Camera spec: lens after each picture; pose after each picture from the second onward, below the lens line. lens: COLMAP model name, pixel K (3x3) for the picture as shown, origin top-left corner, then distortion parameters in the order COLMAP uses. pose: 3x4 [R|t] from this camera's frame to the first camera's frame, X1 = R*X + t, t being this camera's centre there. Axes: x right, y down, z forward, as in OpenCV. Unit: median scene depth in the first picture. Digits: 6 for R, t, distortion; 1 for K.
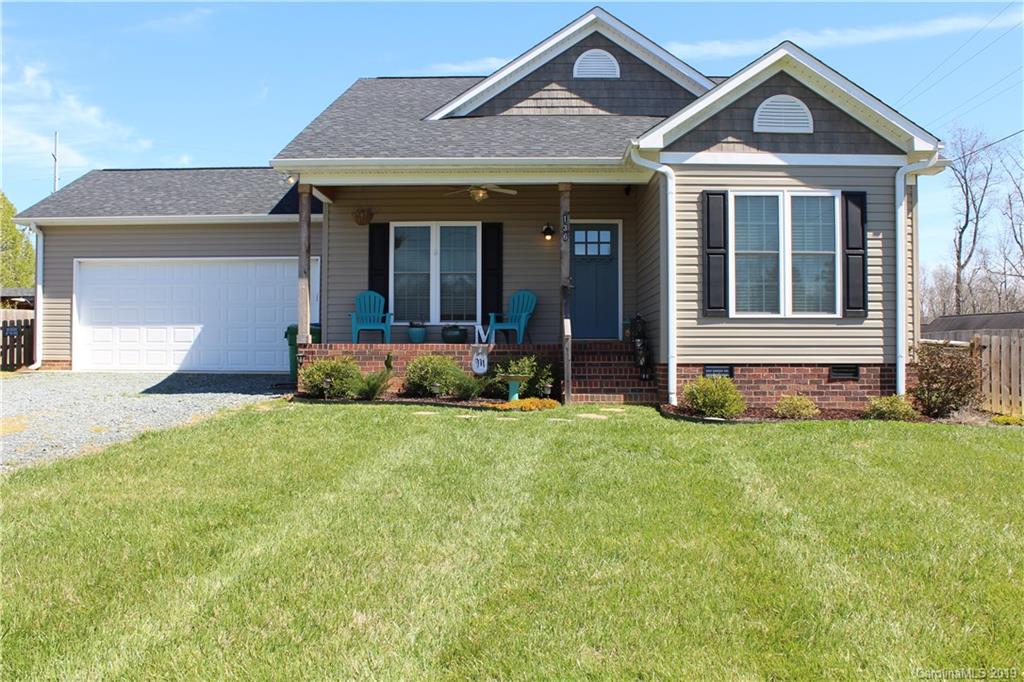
lens RADIAL K [[943.7, 0, 507.2], [0, 943.7, 339.4], [0, 0, 1]] dist [-0.105241, 0.025949]
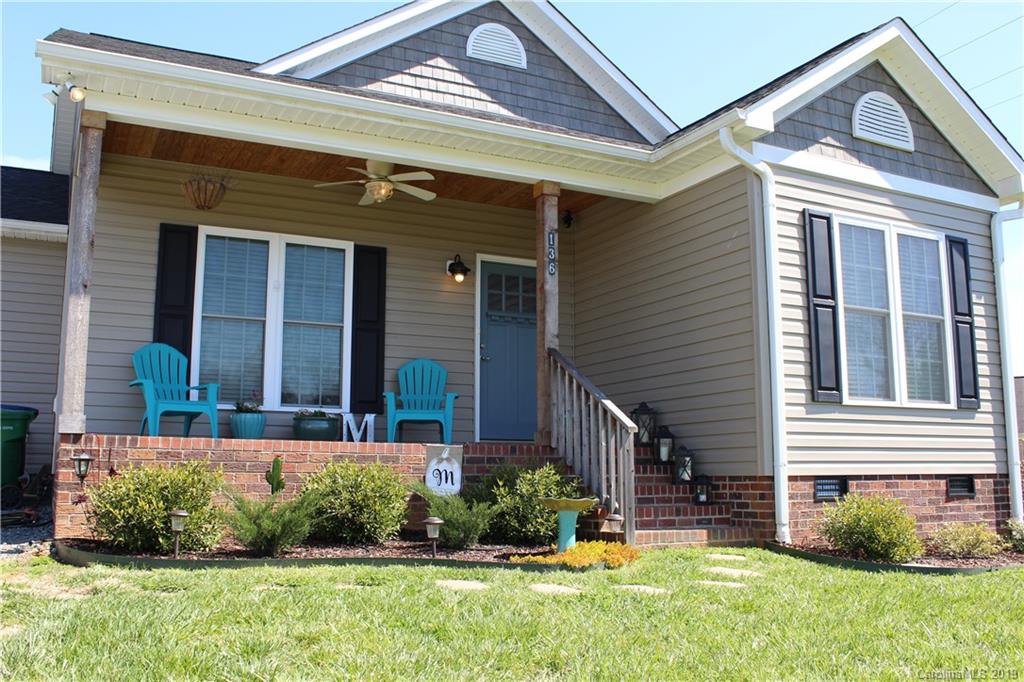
lens RADIAL K [[943.7, 0, 507.2], [0, 943.7, 339.4], [0, 0, 1]] dist [-0.105241, 0.025949]
pose [[0.880824, 0.068185, 0.468509, -0.272730], [-0.008341, 0.991656, -0.128640, 0.016913], [-0.473371, 0.109402, 0.874043, 0.538512]]
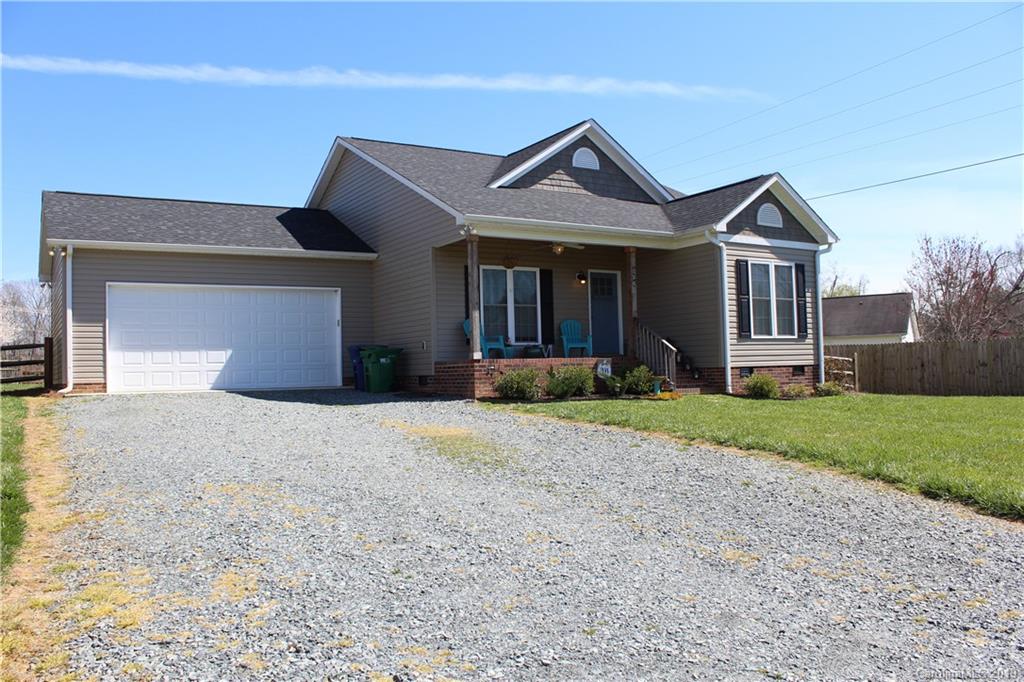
lens RADIAL K [[848.8, 0, 508.6], [0, 848.8, 346.5], [0, 0, 1]] dist [-0.173733, 0.144911]
pose [[0.842483, -0.006853, 0.538679, -0.894006], [0.016902, 0.999763, -0.013715, 0.003968], [-0.538458, 0.020659, 0.842399, 0.005402]]
